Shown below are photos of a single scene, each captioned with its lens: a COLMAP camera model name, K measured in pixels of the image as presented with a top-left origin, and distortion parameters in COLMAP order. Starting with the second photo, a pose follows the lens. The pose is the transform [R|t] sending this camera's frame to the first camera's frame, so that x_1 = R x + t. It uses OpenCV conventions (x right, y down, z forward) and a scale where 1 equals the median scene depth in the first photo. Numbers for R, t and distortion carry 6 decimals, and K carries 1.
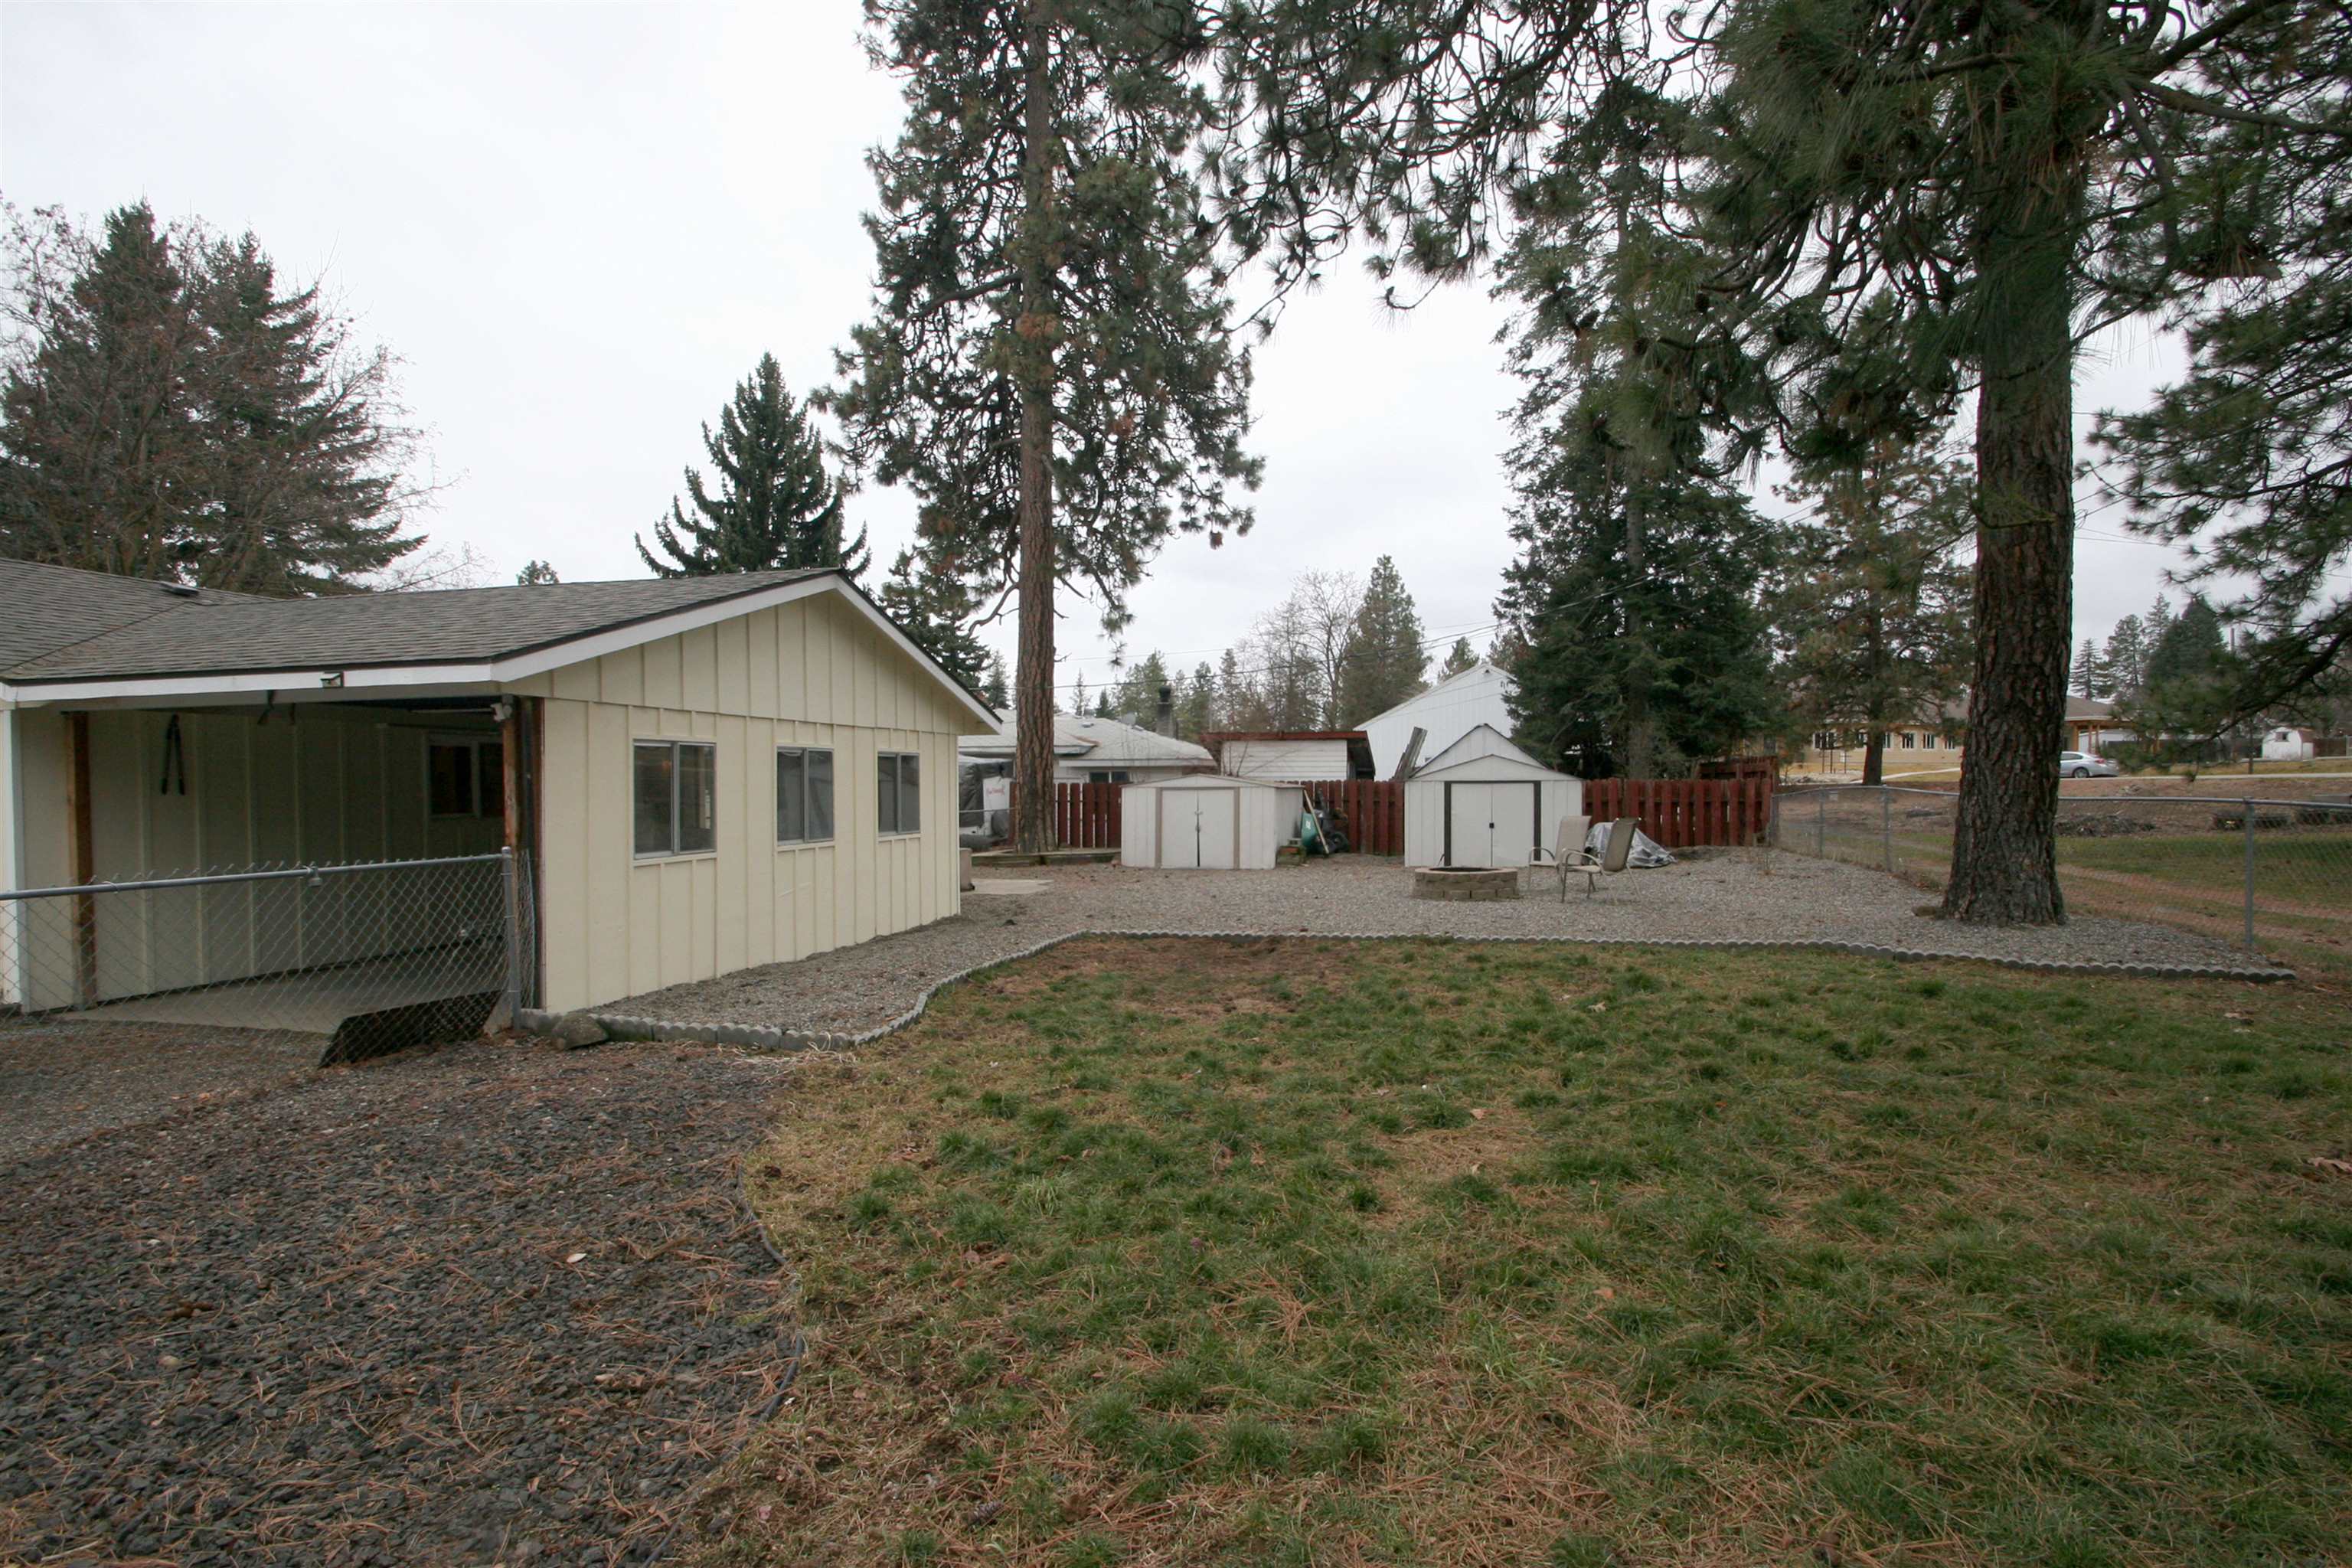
lens RADIAL K [[1095.6, 0, 1176.0], [0, 1095.6, 784.0], [0, 0, 1]] dist [0.002910, 0.000245]
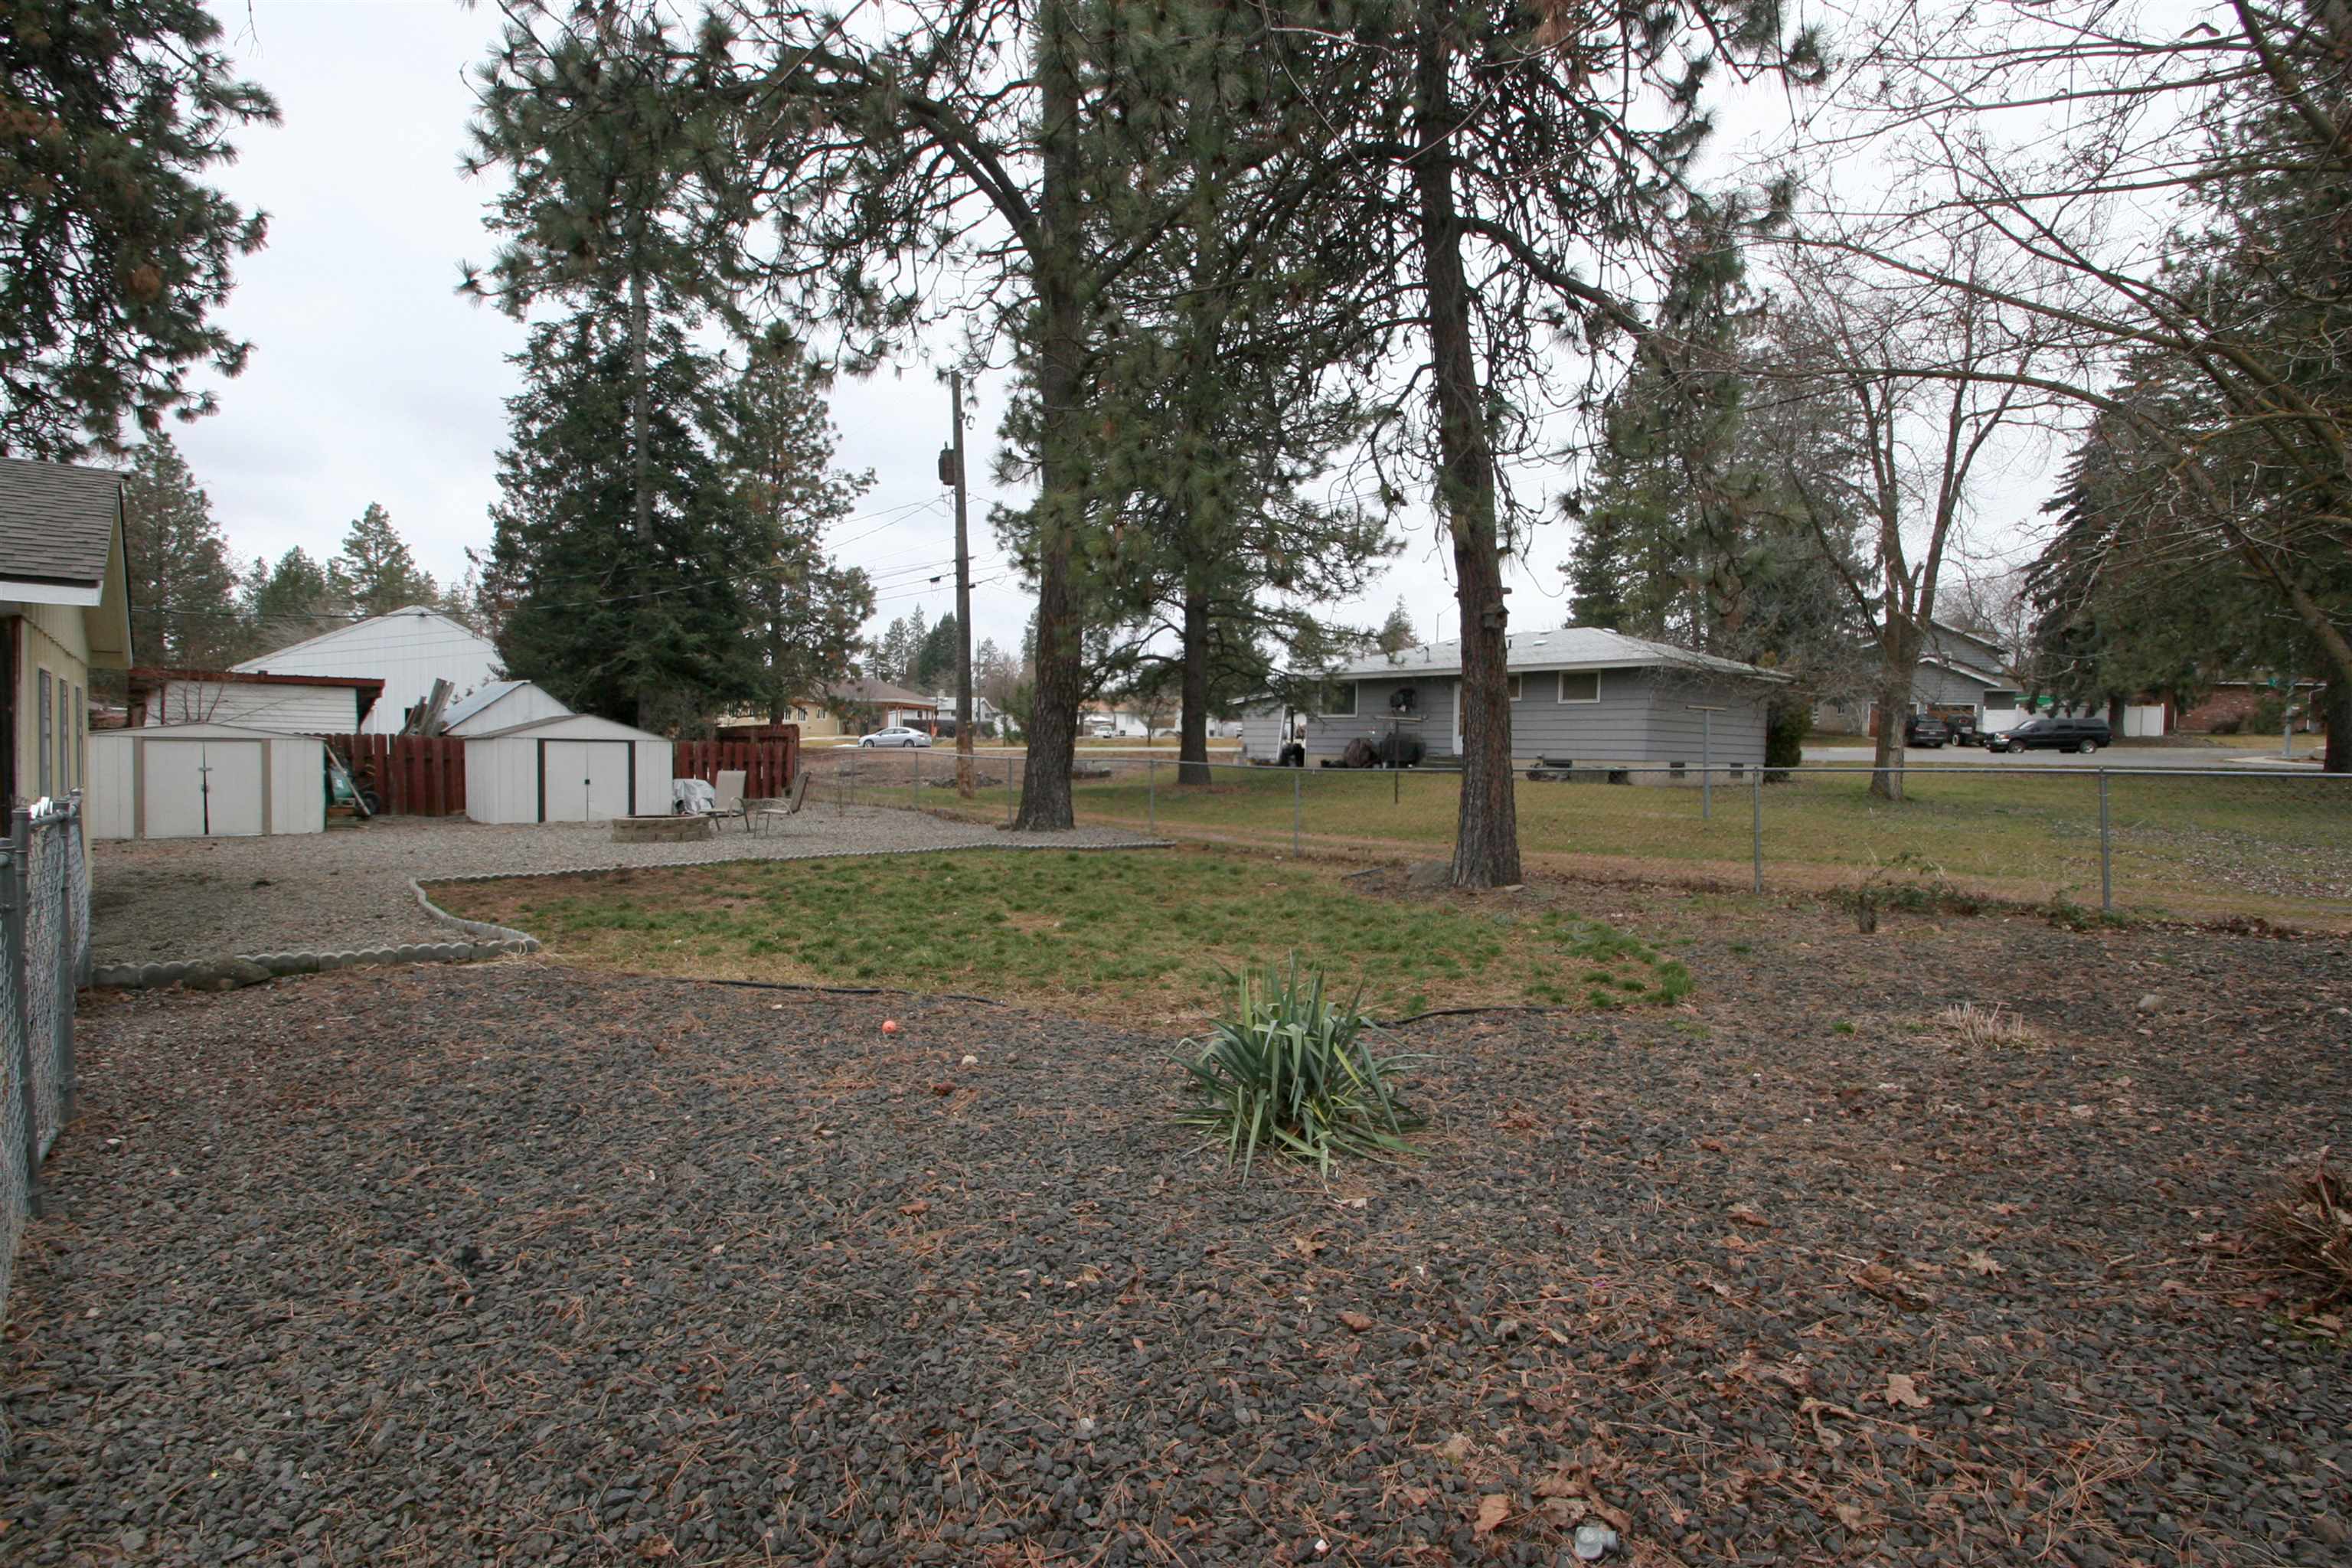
lens RADIAL K [[1095.6, 0, 1176.0], [0, 1095.6, 784.0], [0, 0, 1]] dist [0.002910, 0.000245]
pose [[0.580738, -0.006626, 0.814064, -0.190430], [-0.020899, 0.999516, 0.023045, 0.003026], [-0.813822, -0.030396, 0.580318, -0.059712]]
